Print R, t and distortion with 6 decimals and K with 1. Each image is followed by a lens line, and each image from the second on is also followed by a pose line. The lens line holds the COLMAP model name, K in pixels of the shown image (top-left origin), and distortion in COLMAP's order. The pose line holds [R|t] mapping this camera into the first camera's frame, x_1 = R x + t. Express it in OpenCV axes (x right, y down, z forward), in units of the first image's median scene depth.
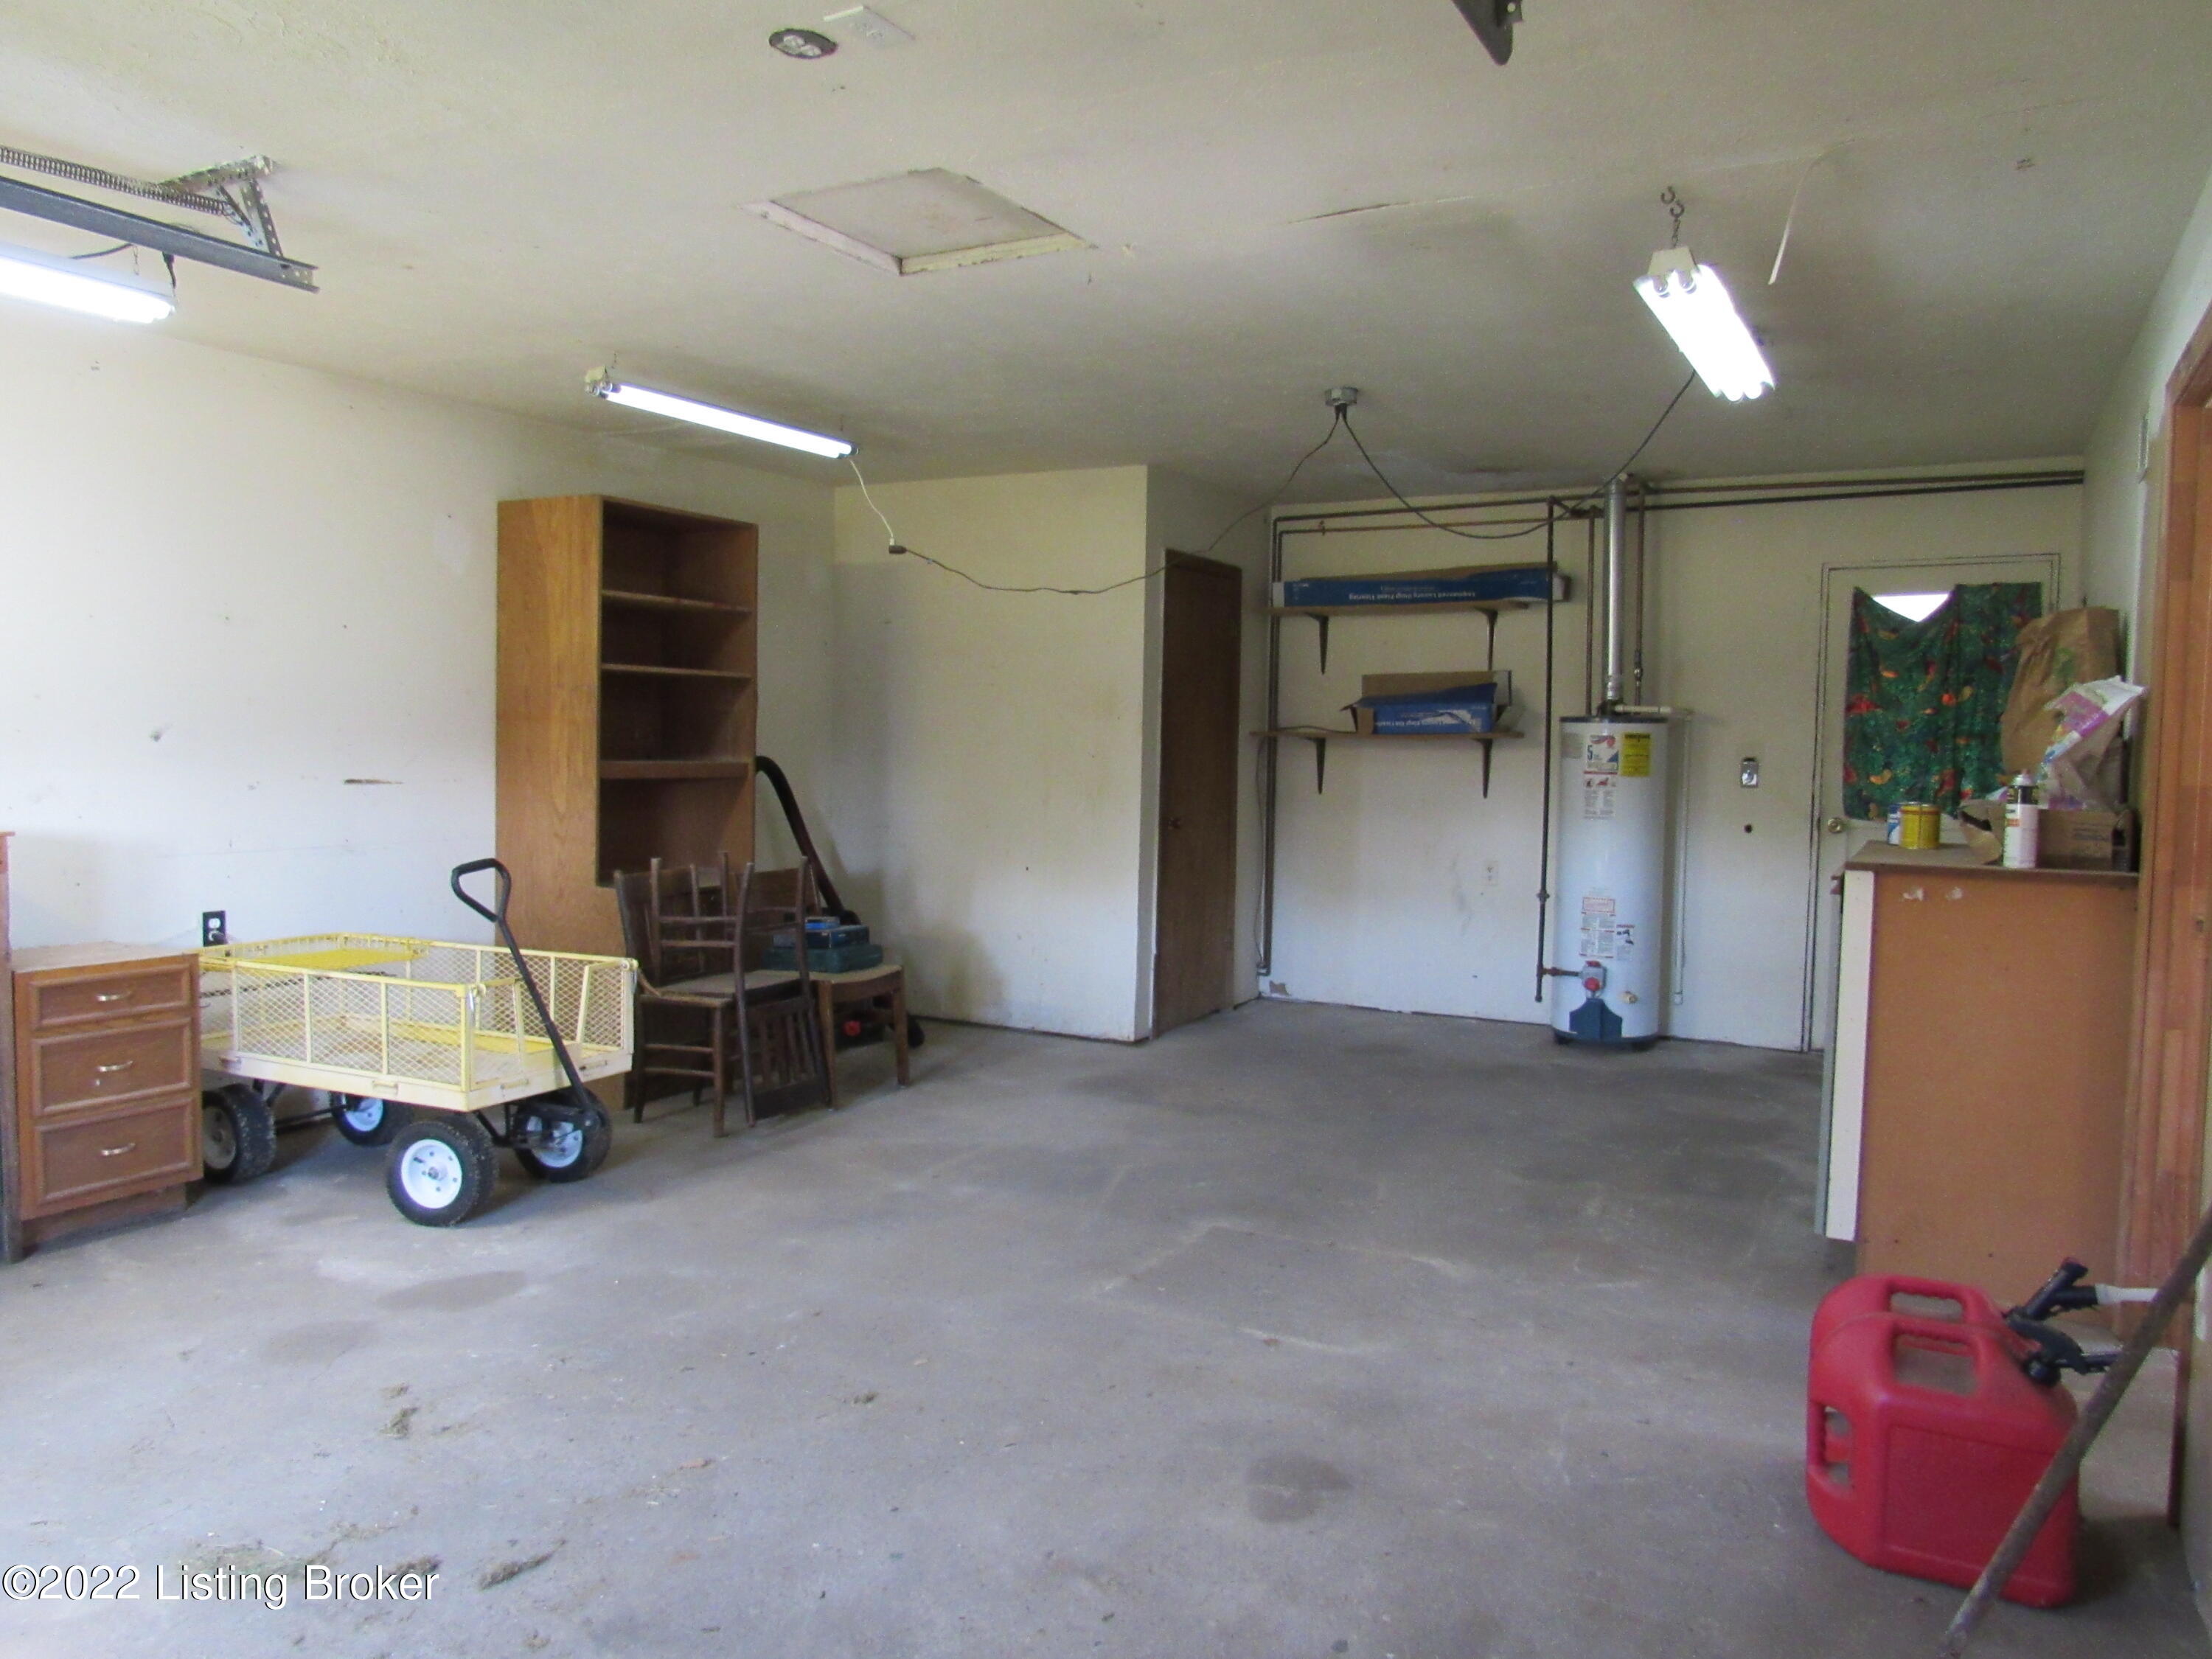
lens RADIAL K [[1558.5, 0, 1098.7], [0, 1558.5, 828.5], [0, 0, 1]] dist [-0.053298, -0.001737]
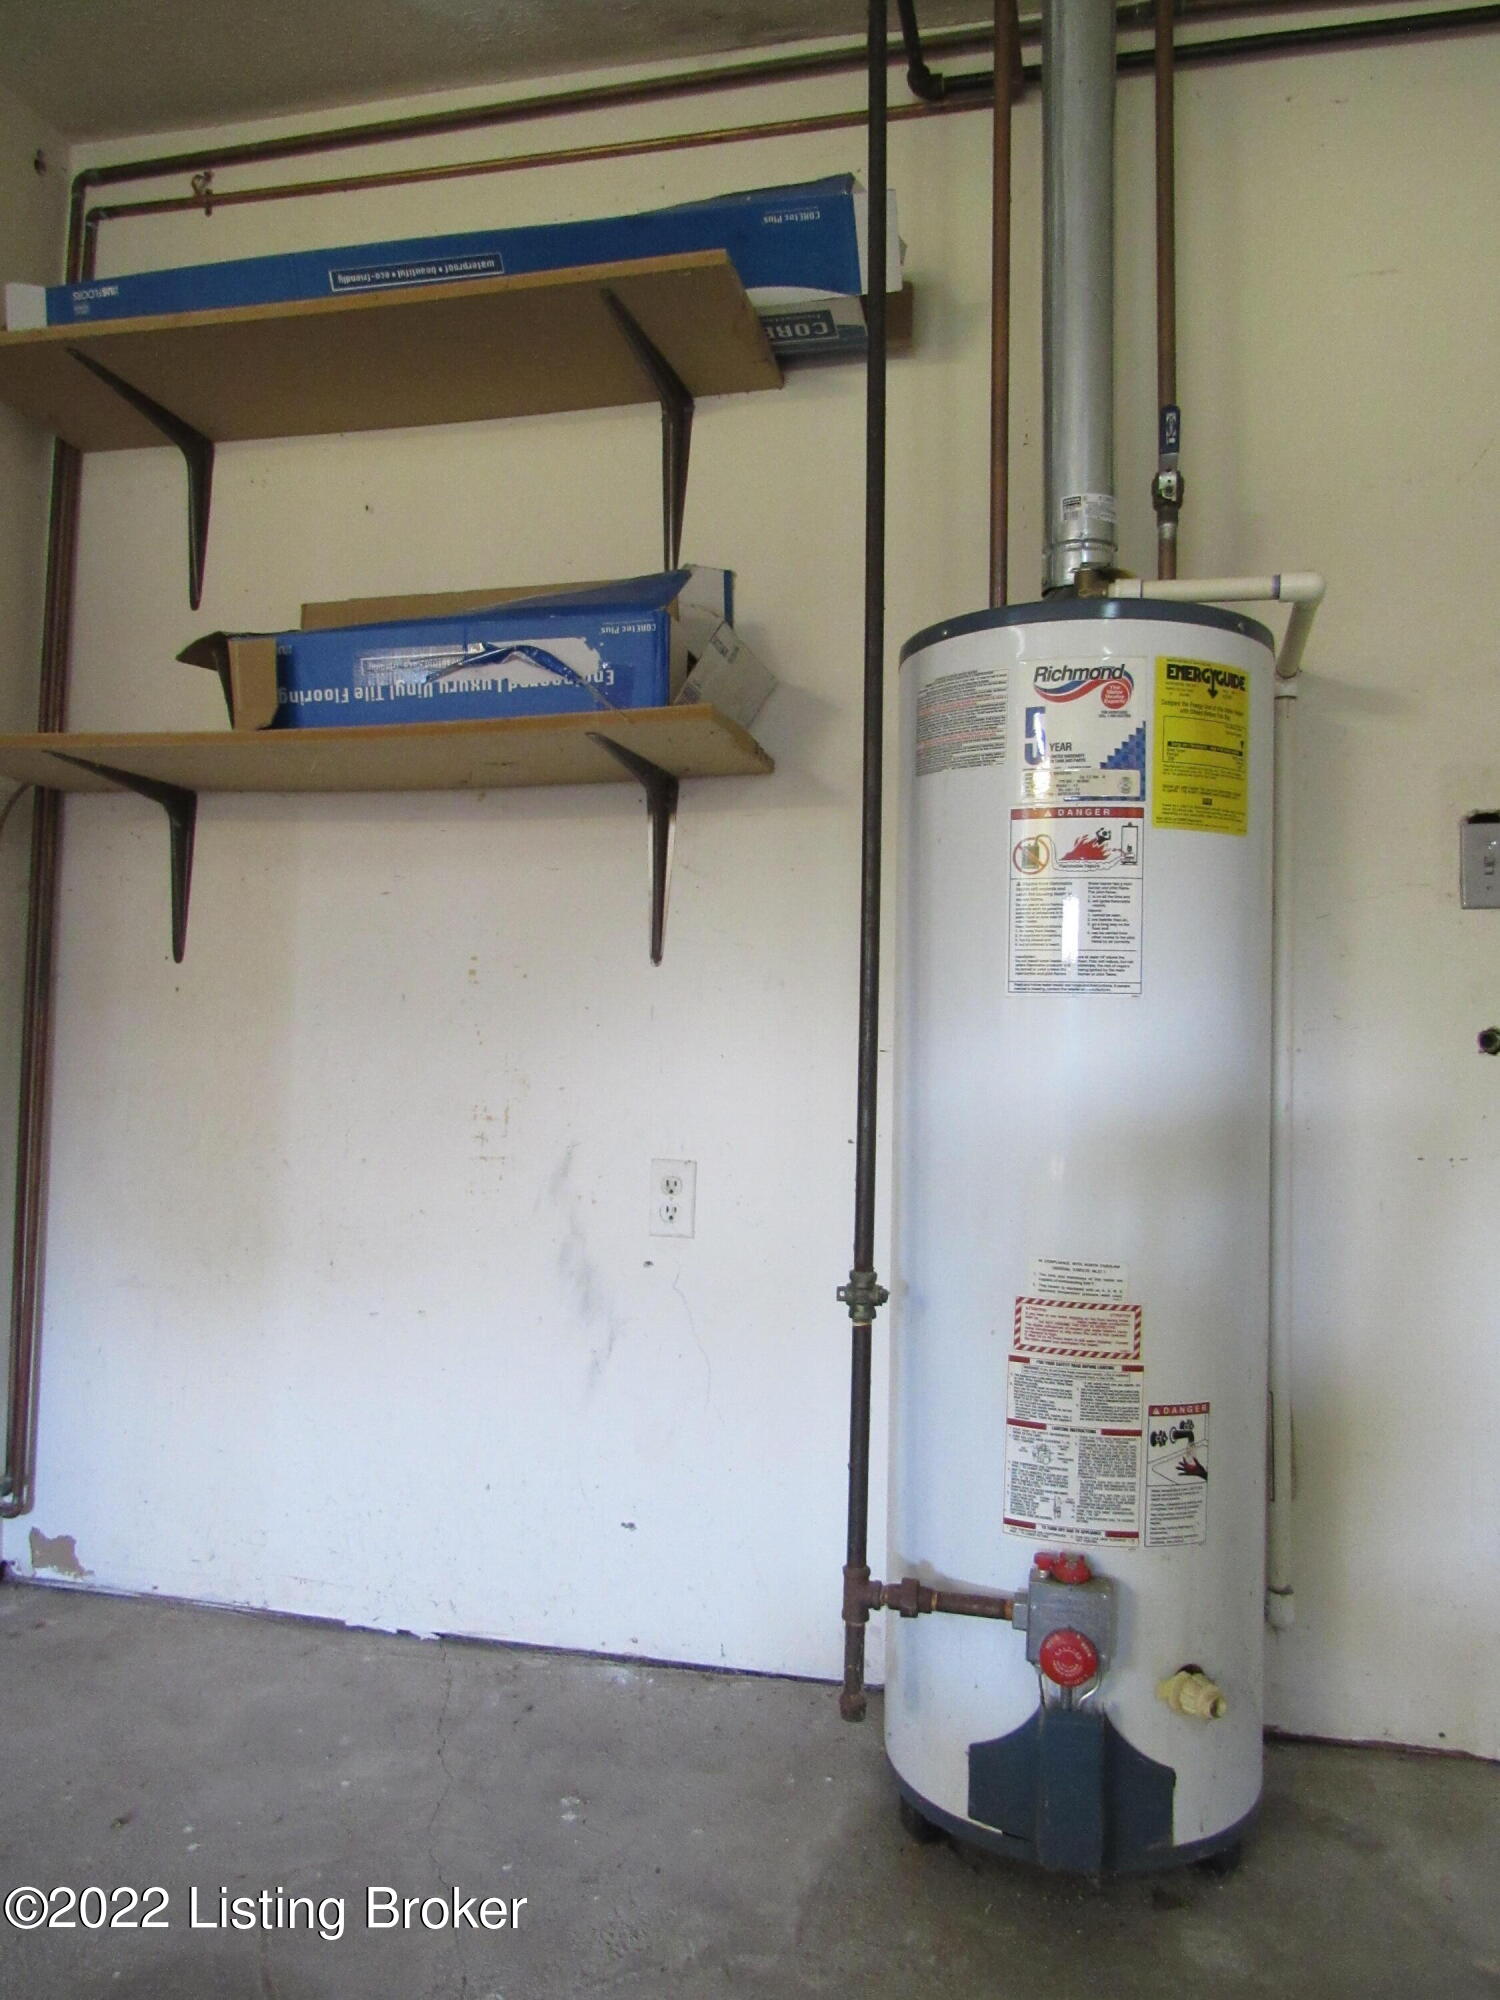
lens RADIAL K [[1409.1, 0, 755.5], [0, 1409.1, 991.2], [0, 0, 1]] dist [-0.053298, -0.001737]
pose [[0.962345, 0.015201, 0.271406, 0.205369], [0.008880, 0.996145, -0.087277, 0.013383], [-0.271686, 0.086401, 0.958500, 0.777184]]
